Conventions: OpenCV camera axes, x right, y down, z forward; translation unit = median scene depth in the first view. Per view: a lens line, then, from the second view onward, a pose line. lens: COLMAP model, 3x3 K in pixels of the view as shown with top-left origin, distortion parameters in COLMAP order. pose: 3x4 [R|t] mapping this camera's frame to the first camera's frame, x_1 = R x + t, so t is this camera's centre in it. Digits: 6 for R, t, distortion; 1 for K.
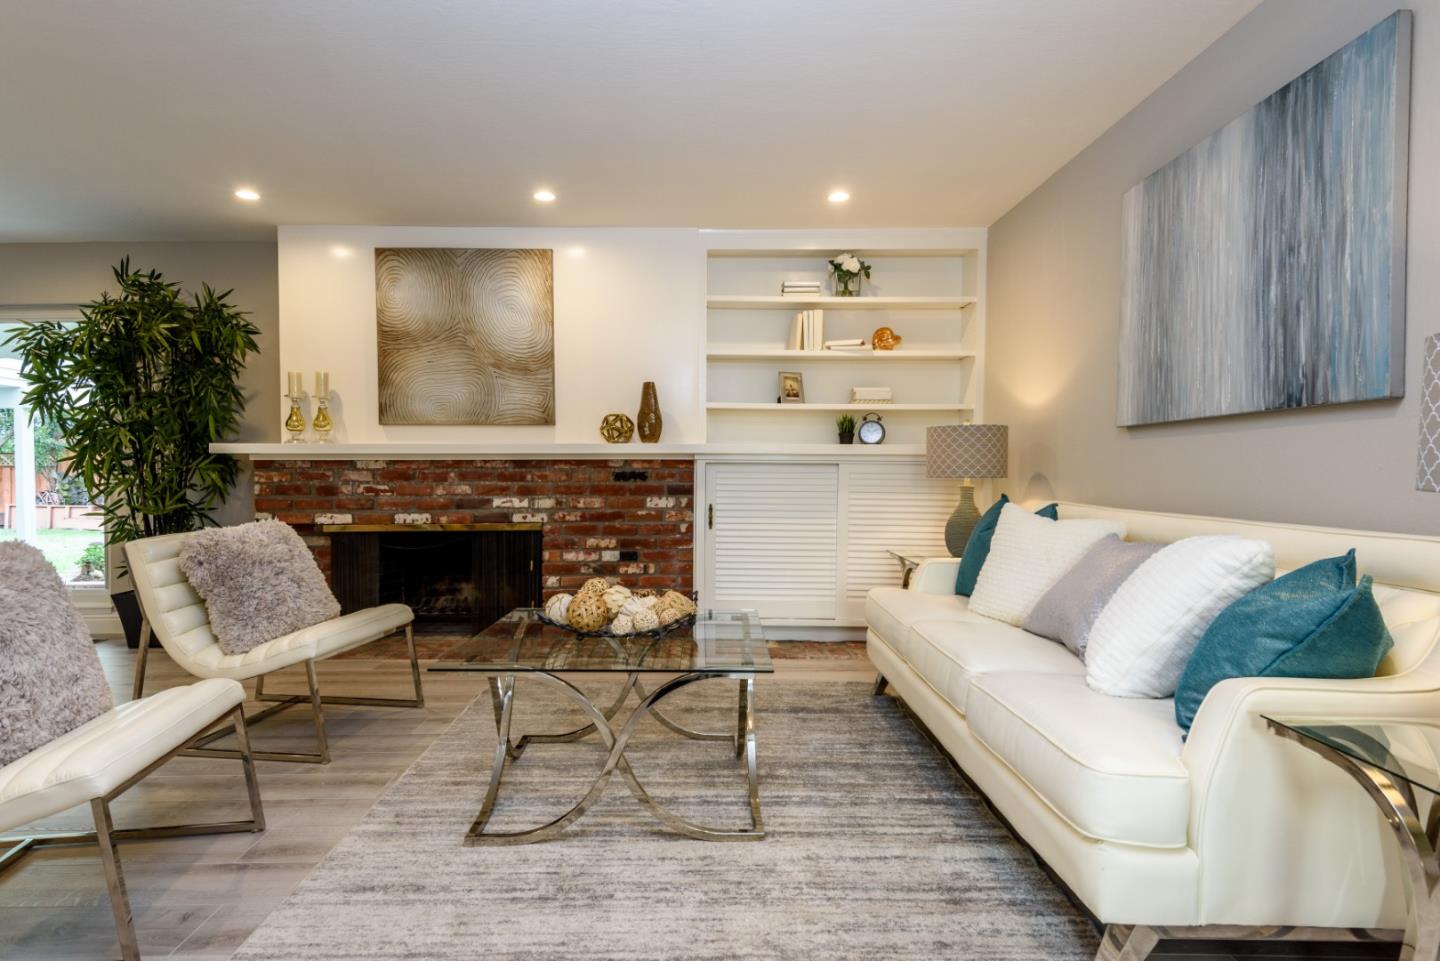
lens RADIAL K [[812.3, 0, 720.0], [0, 812.3, 480.5], [0, 0, 1]] dist [0.046301, -0.055467]
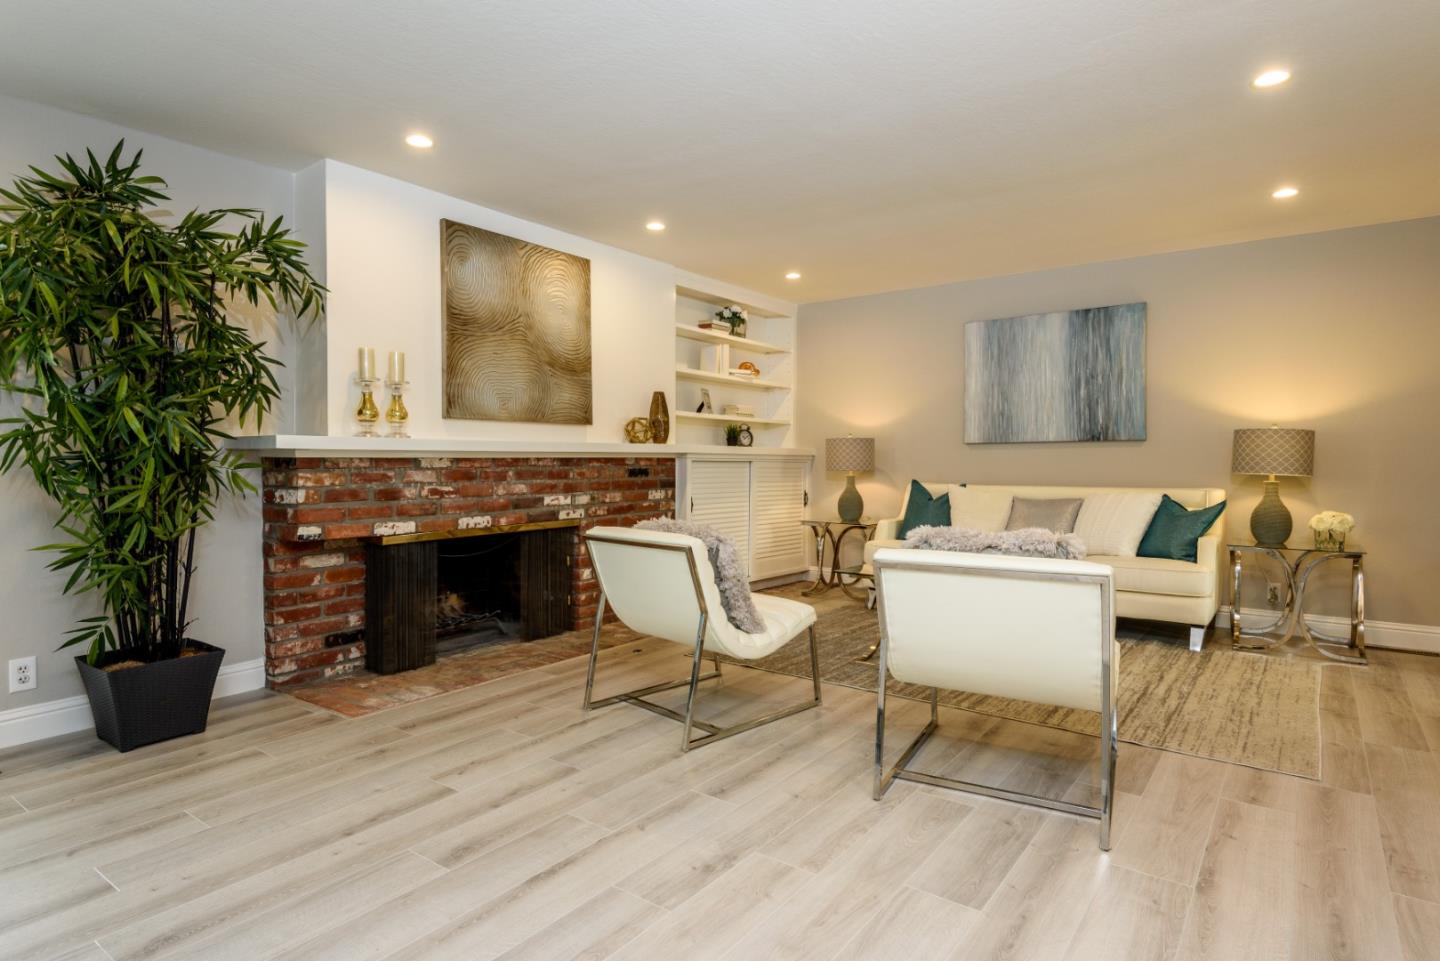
lens RADIAL K [[813.0, 0, 737.9], [0, 813.0, 460.5], [0, 0, 1]] dist [0.014403, -0.012627]
pose [[0.566297, -0.000531, 0.824201, -0.963559], [0.013286, 0.999876, -0.008485, -0.010487], [-0.824094, 0.015755, 0.566233, 0.243140]]
